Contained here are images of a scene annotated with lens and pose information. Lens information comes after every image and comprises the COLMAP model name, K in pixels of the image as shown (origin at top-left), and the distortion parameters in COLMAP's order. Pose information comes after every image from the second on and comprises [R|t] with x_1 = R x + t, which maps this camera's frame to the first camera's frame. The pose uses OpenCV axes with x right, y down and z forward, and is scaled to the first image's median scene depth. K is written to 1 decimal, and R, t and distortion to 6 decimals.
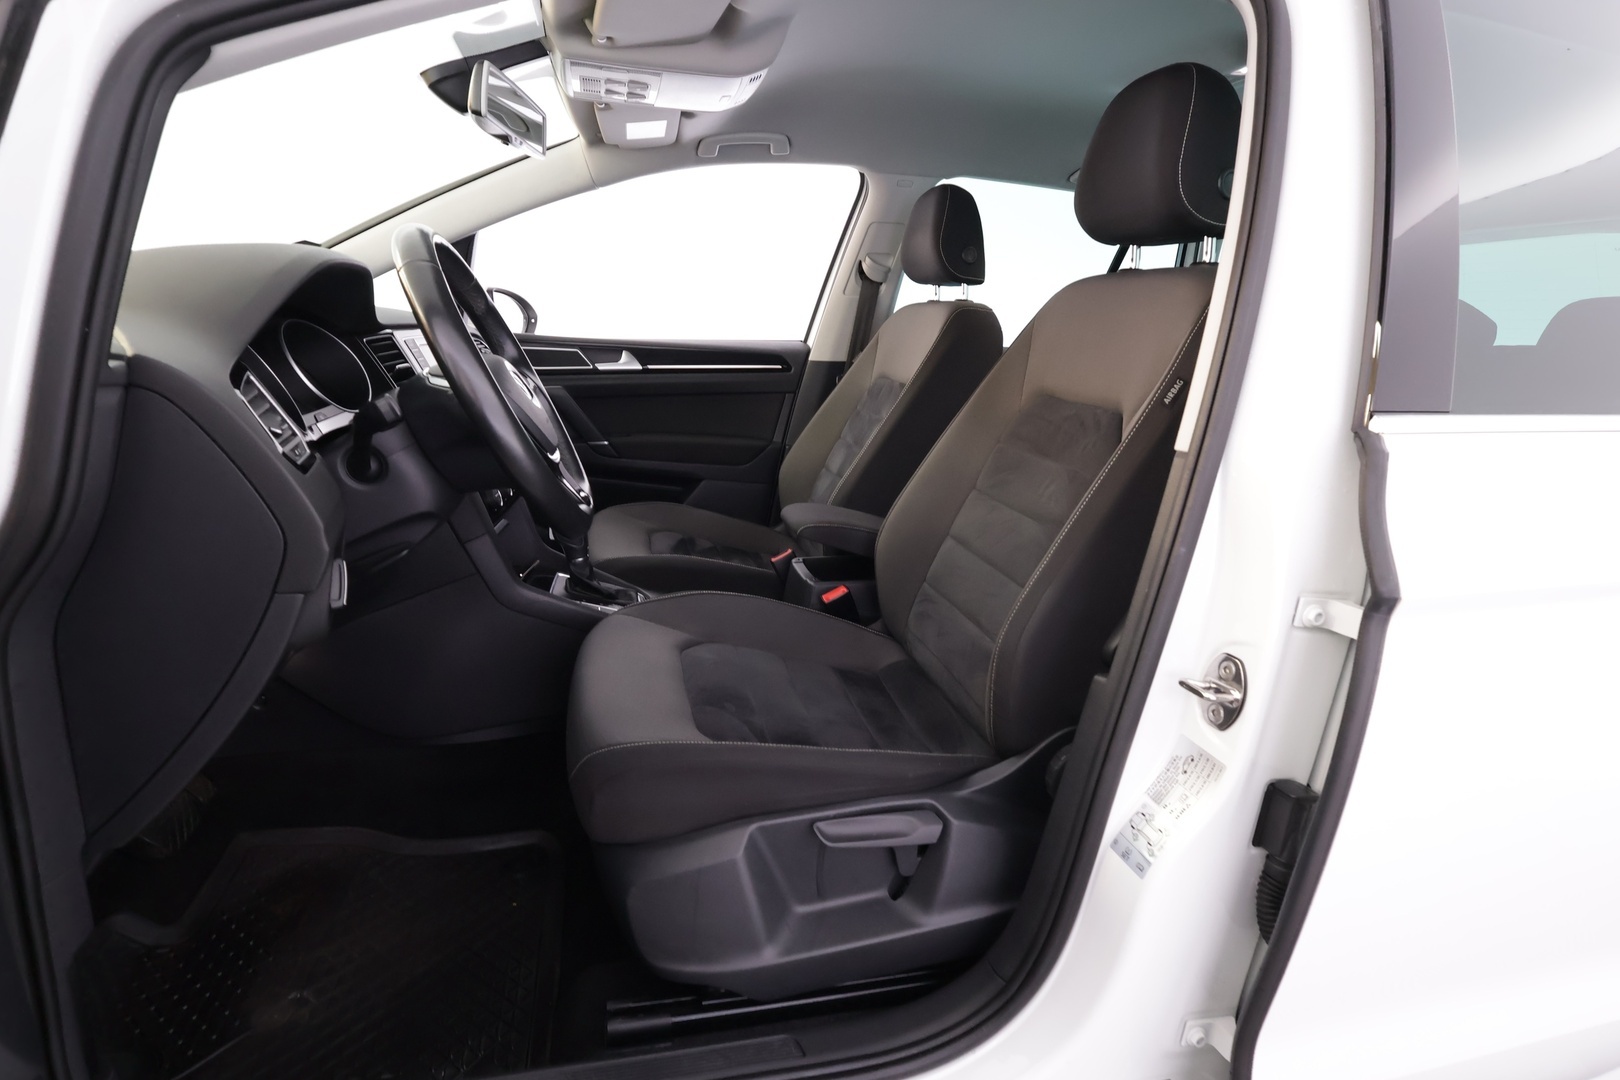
lens RADIAL K [[790.4, 0, 810.0], [0, 790.4, 540.0], [0, 0, 1]] dist [-0.000879, -0.000455]
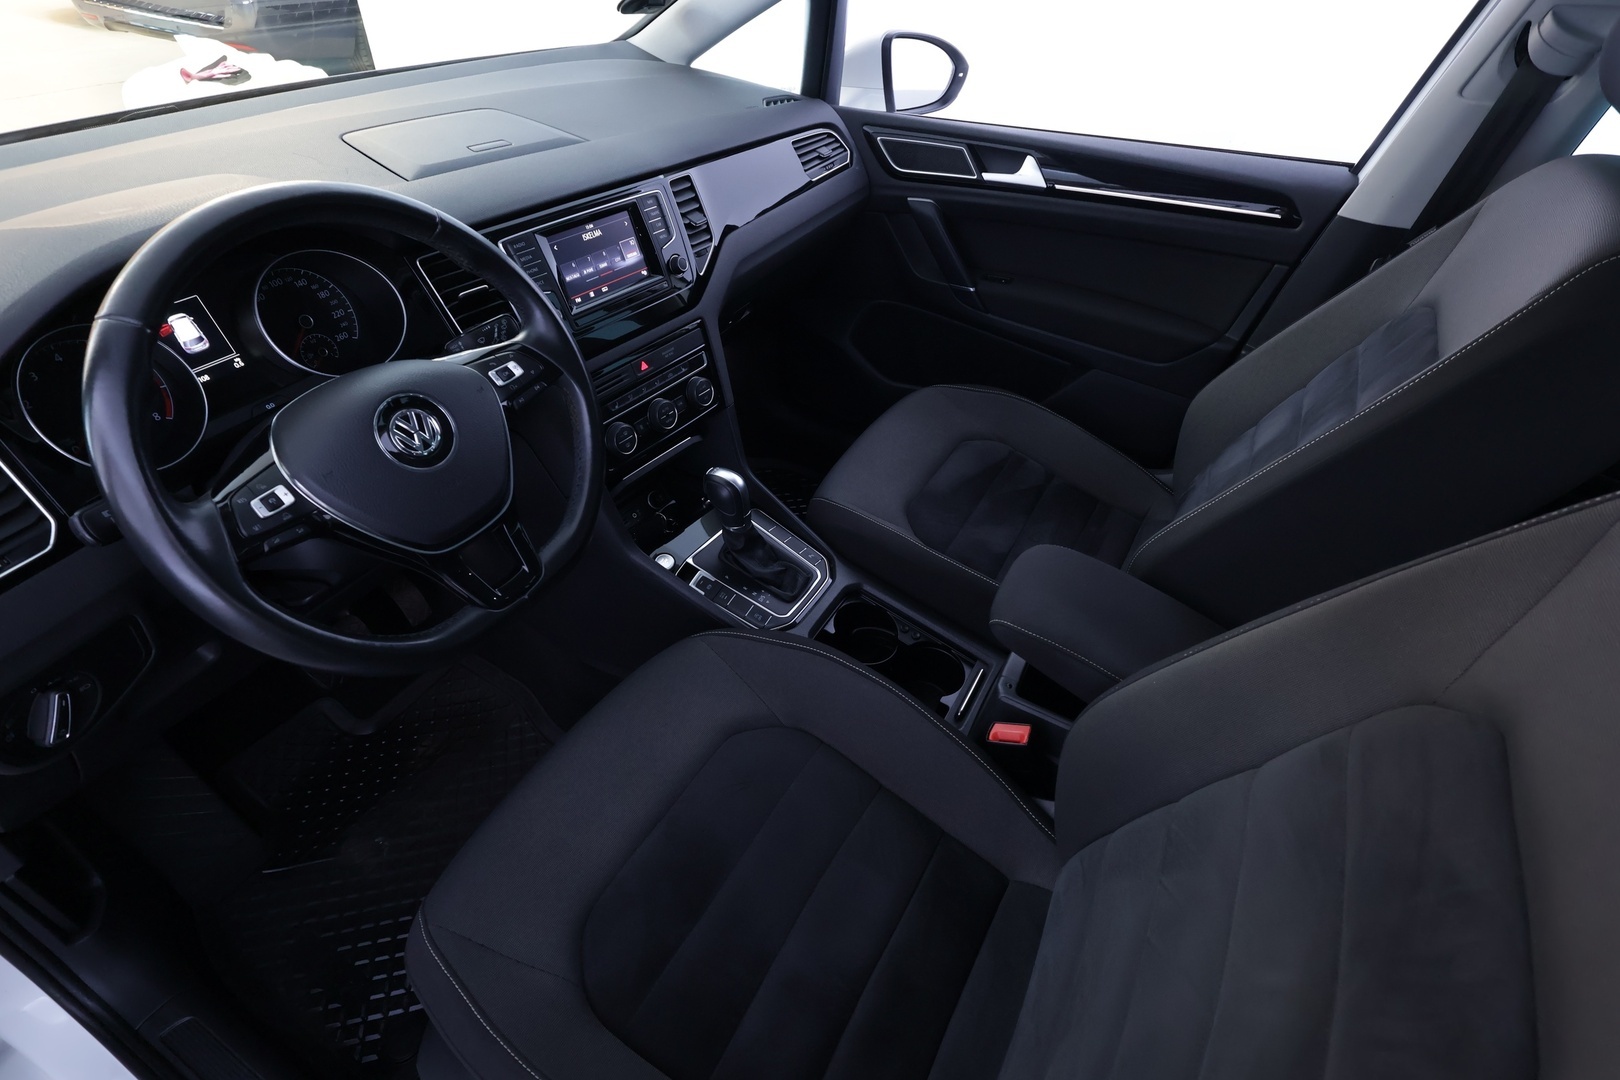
lens RADIAL K [[790.4, 0, 810.0], [0, 790.4, 540.0], [0, 0, 1]] dist [-0.000879, -0.000455]
pose [[0.731640, 0.410531, -0.544212, 0.127459], [-0.178691, 0.885908, 0.428060, -0.204938], [0.657854, -0.215940, 0.721524, 0.327620]]
